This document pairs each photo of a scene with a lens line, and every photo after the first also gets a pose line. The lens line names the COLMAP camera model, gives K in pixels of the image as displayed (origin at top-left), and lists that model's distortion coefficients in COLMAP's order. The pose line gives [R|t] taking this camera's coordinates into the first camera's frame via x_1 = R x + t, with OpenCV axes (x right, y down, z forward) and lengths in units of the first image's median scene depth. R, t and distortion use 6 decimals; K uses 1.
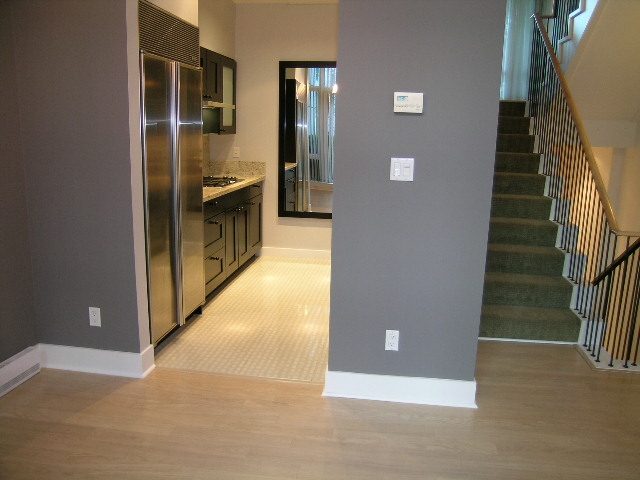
lens RADIAL K [[533.5, 0, 322.0], [0, 533.5, 241.8], [0, 0, 1]] dist [-0.128907, 0.086041]
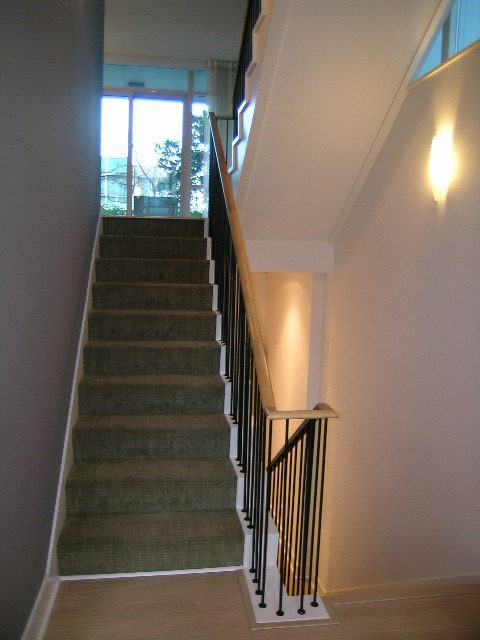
lens RADIAL K [[533.5, 0, 237.3], [0, 533.5, 323.8], [0, 0, 1]] dist [-0.128907, 0.086041]
pose [[0.954521, -0.025489, 0.297052, 0.235120], [0.047407, 0.996639, -0.066812, -0.061532], [-0.294350, 0.077856, 0.952521, 0.262566]]
